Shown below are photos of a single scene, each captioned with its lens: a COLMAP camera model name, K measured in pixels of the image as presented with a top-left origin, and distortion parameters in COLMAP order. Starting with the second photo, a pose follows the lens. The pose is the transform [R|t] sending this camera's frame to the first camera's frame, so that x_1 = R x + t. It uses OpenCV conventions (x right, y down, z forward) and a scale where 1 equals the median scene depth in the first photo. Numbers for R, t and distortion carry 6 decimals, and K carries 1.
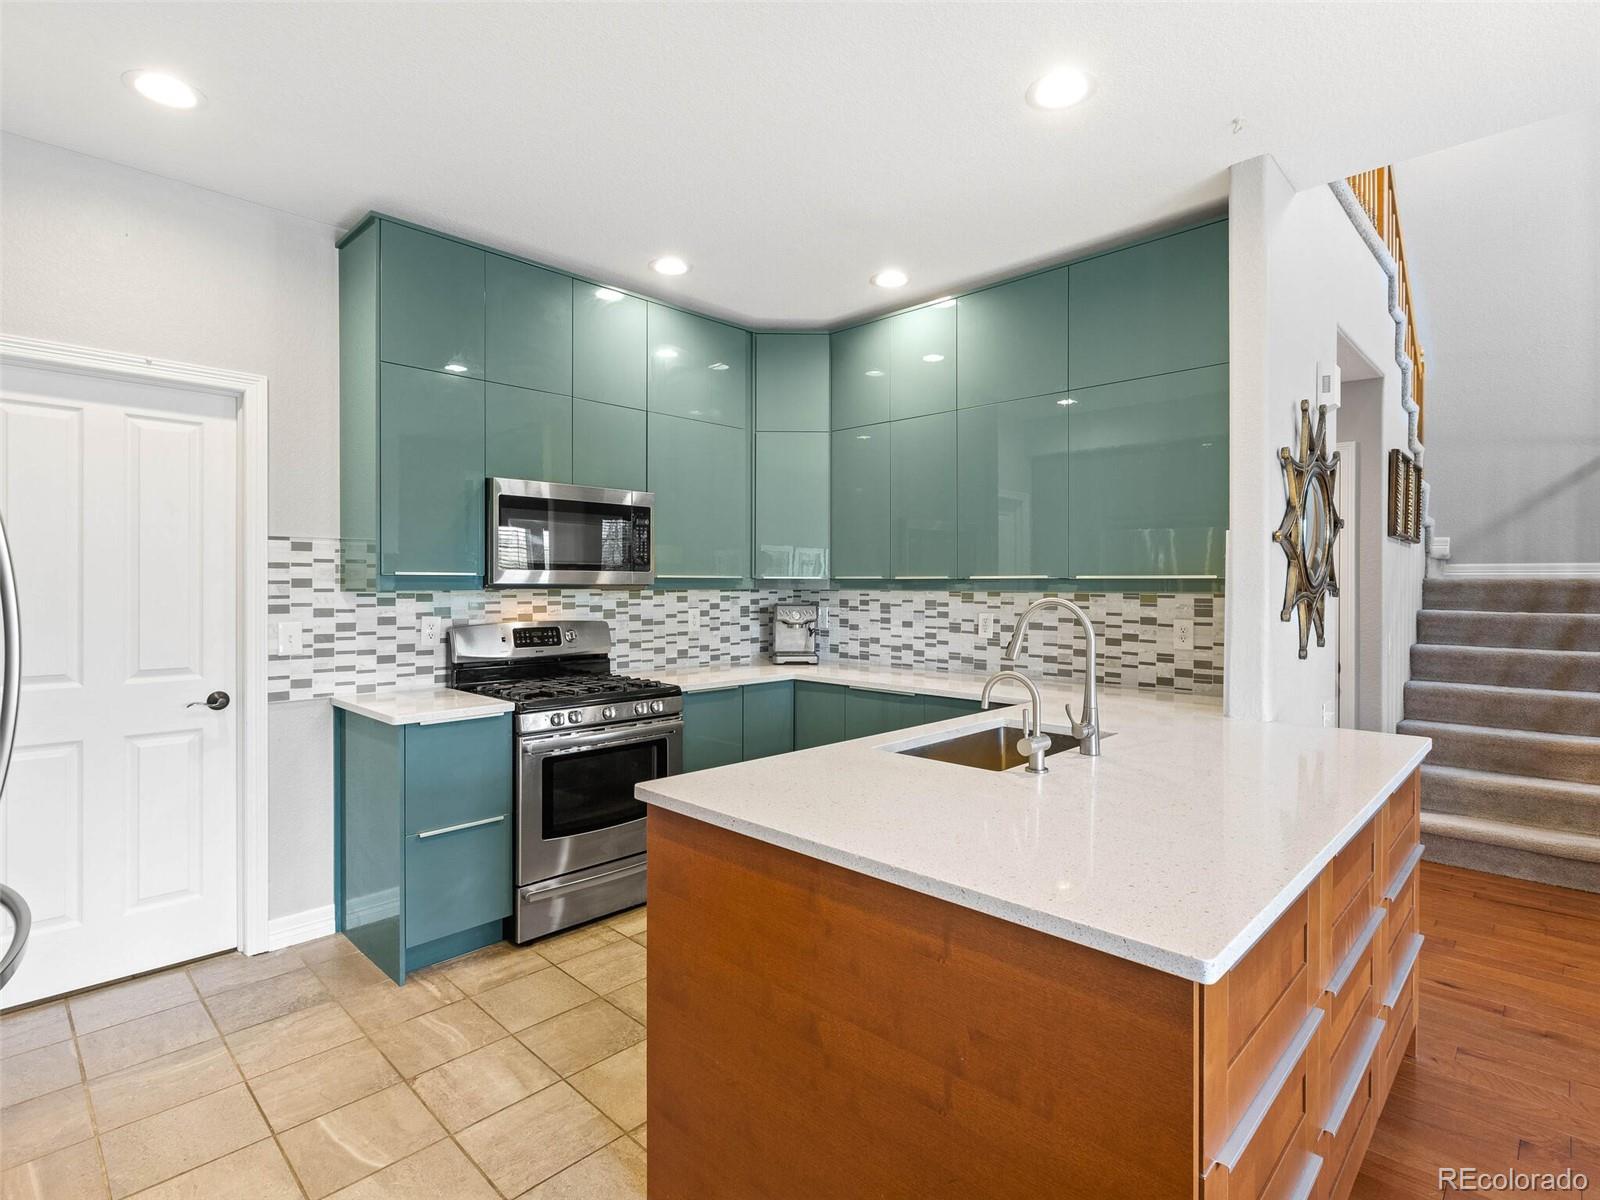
lens RADIAL K [[808.1, 0, 792.3], [0, 808.1, 592.2], [0, 0, 1]] dist [0.000107, 0.001050]
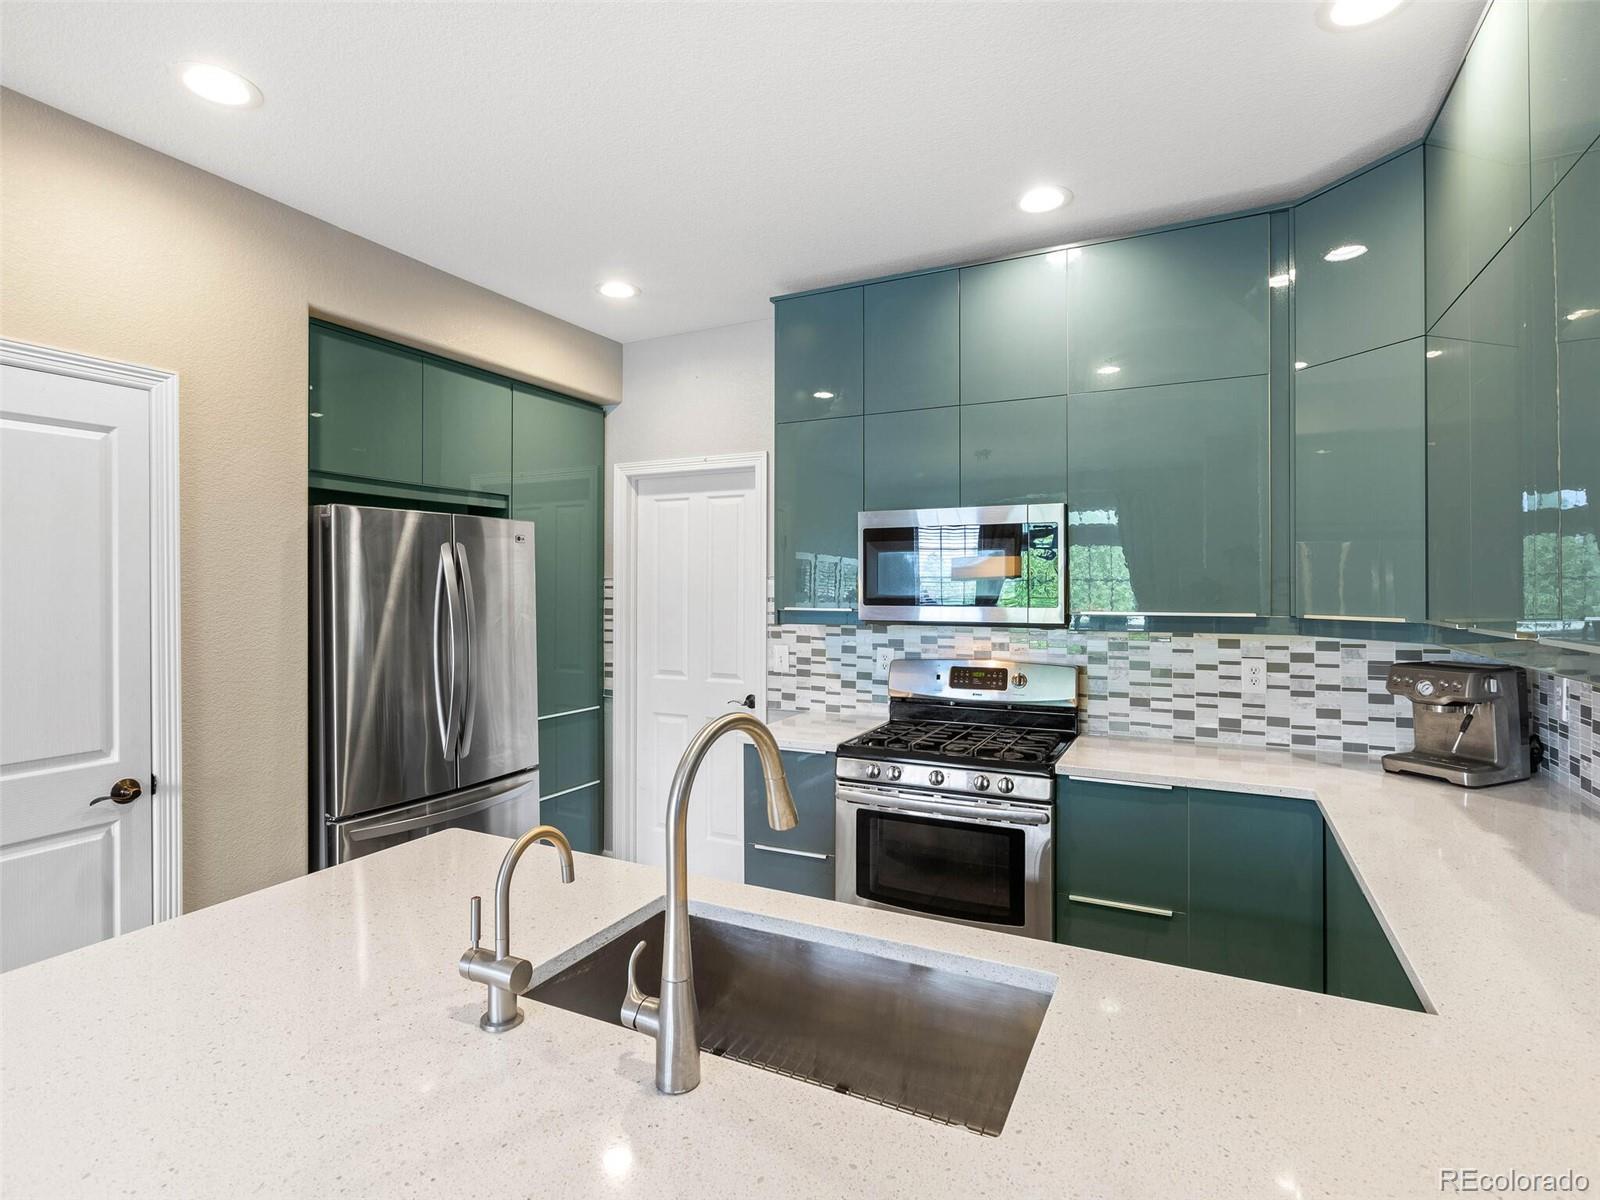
lens RADIAL K [[808.1, 0, 800.5], [0, 808.1, 587.2], [0, 0, 1]] dist [0.000107, 0.001050]
pose [[0.314385, 0.000638, -0.949295, 0.451716], [-0.005960, 0.999981, -0.001302, -0.040956], [0.949277, 0.006067, 0.314383, 0.519872]]
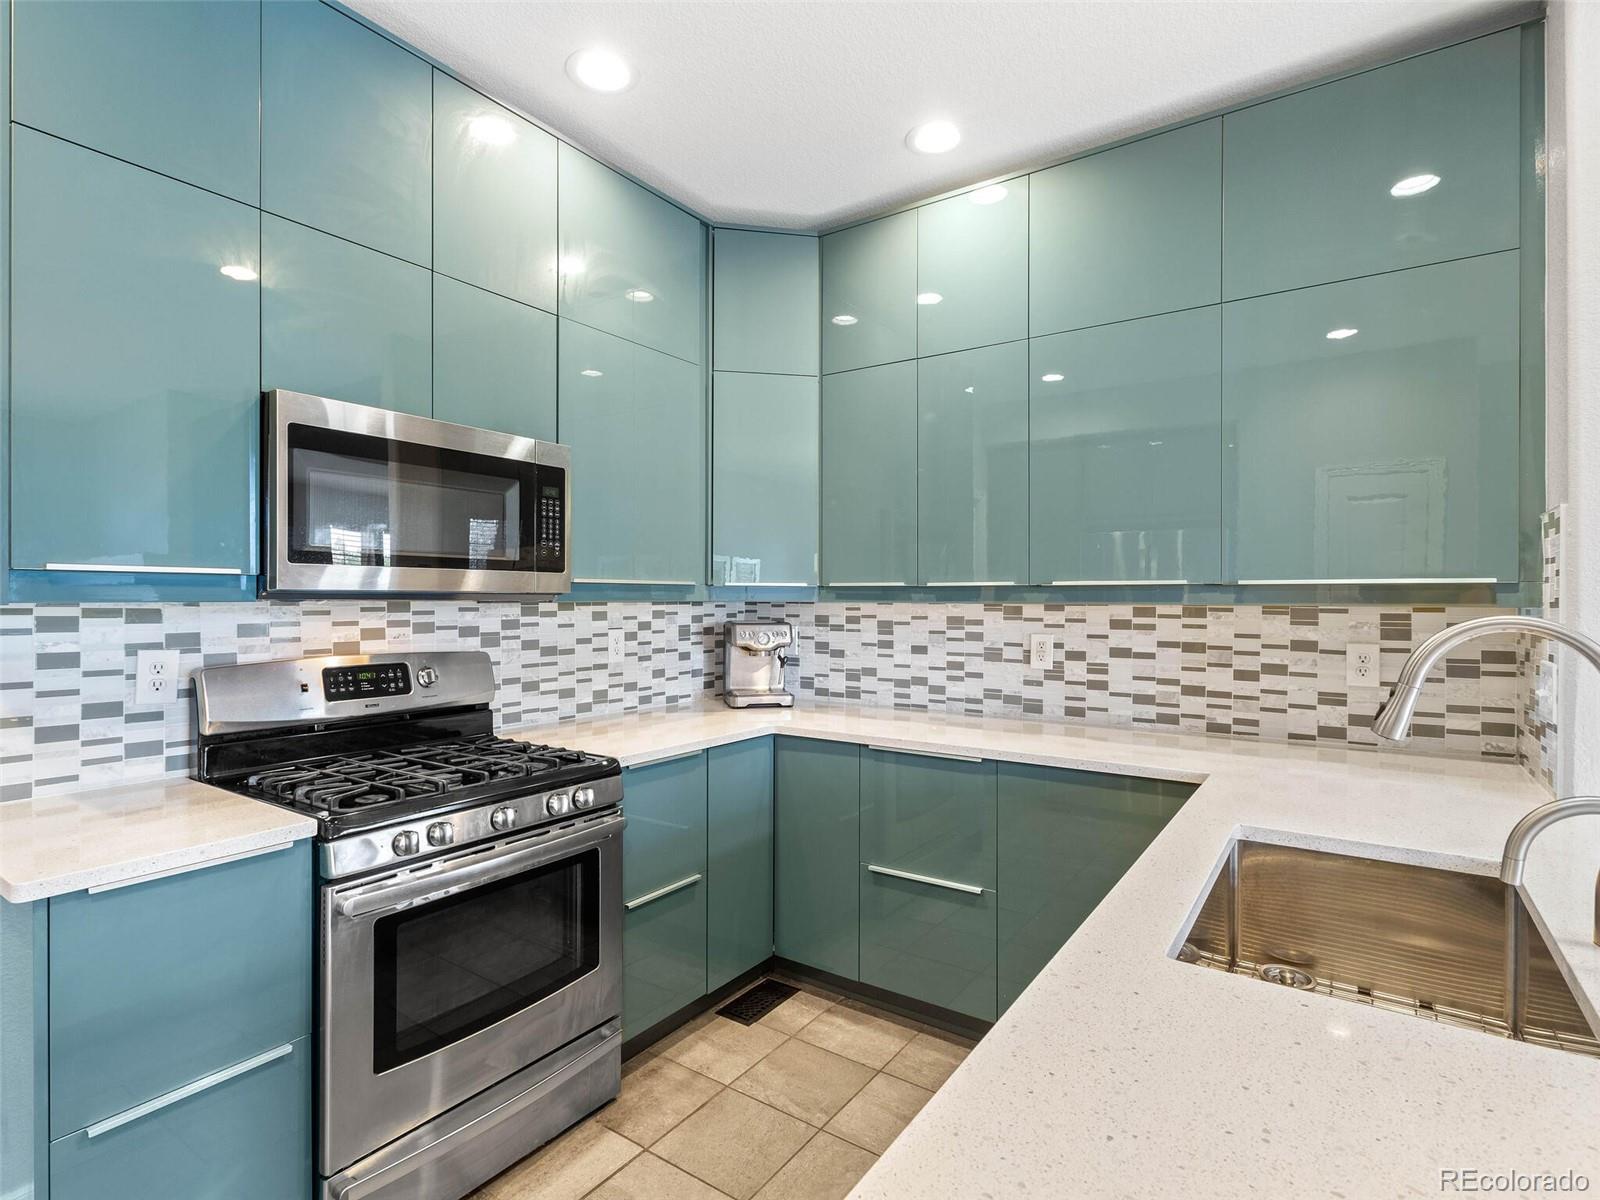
lens RADIAL K [[808.1, 0, 790.9], [0, 808.1, 602.6], [0, 0, 1]] dist [0.000107, 0.001050]
pose [[0.986003, -0.000460, 0.166730, -0.105422], [0.001198, 0.999990, -0.004322, 0.000675], [-0.166726, 0.004462, 0.985993, 0.353029]]
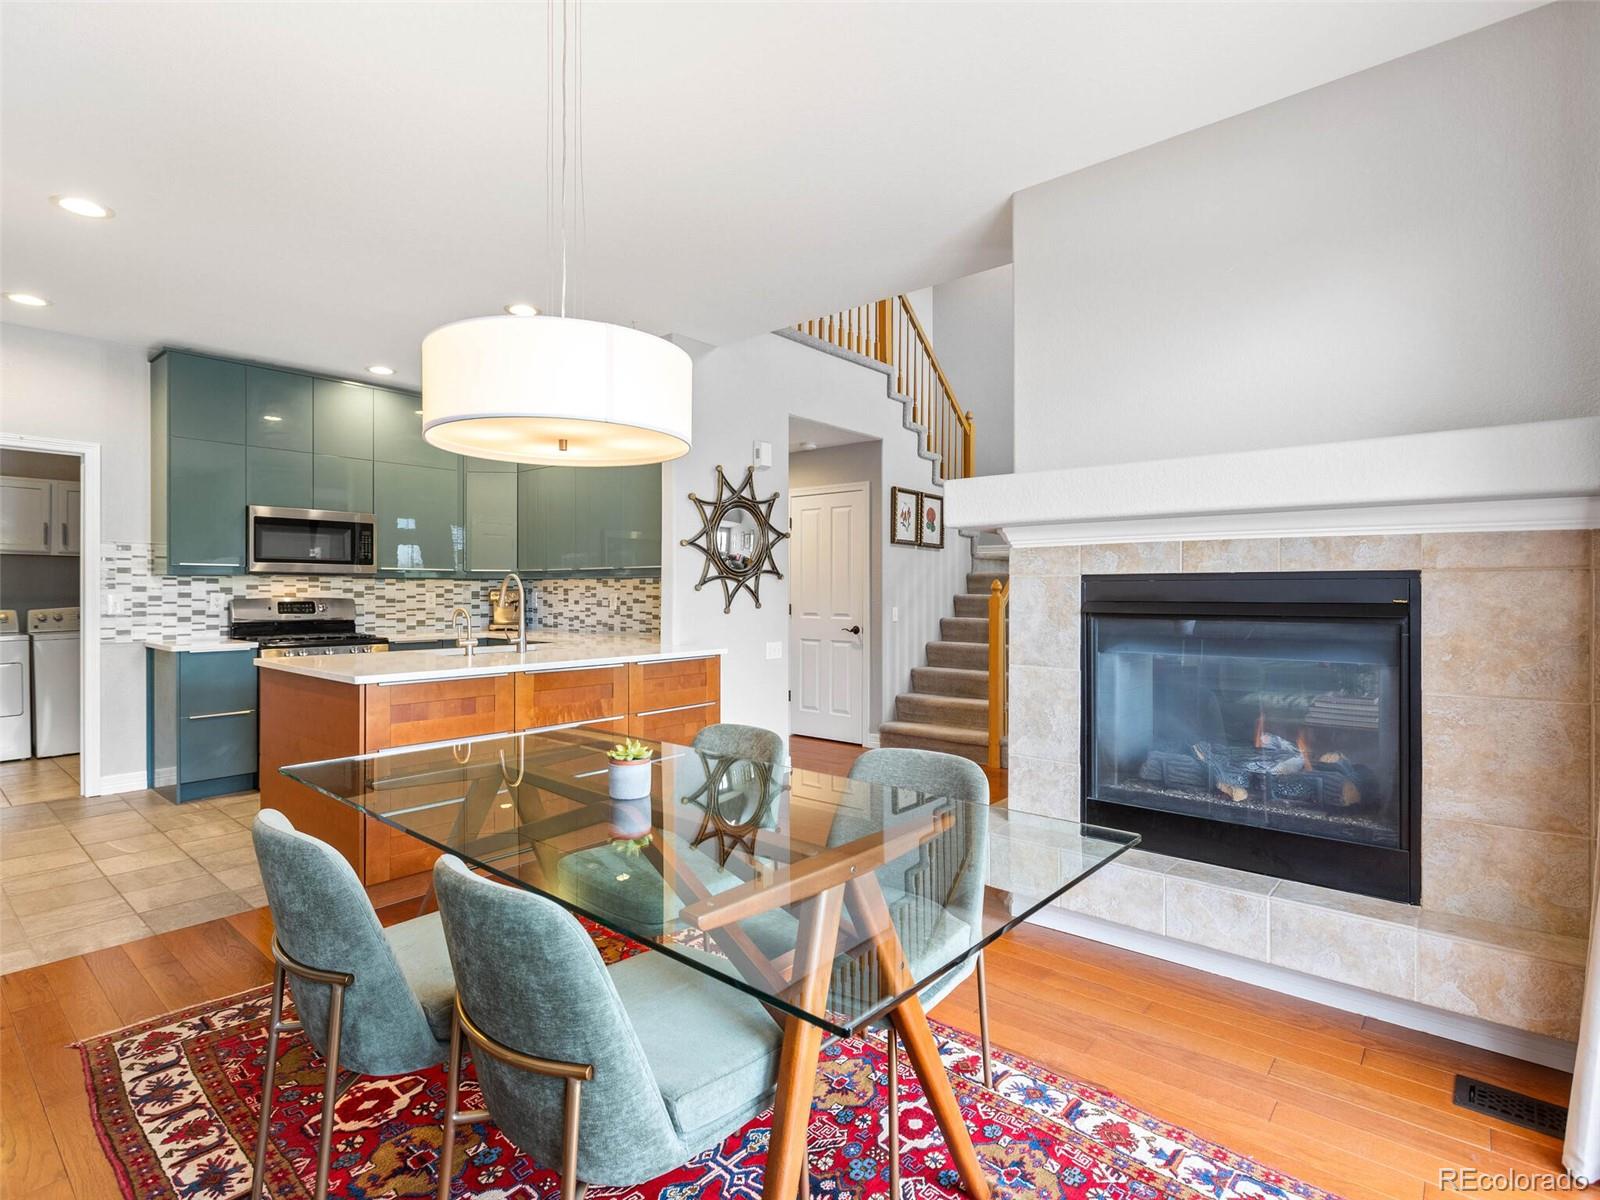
lens RADIAL K [[808.1, 0, 806.9], [0, 808.1, 597.2], [0, 0, 1]] dist [0.000107, 0.001050]
pose [[0.997439, -0.001637, 0.071501, 0.527514], [0.001851, 0.999994, -0.002932, 0.040819], [-0.071496, 0.003057, 0.997436, -0.586194]]
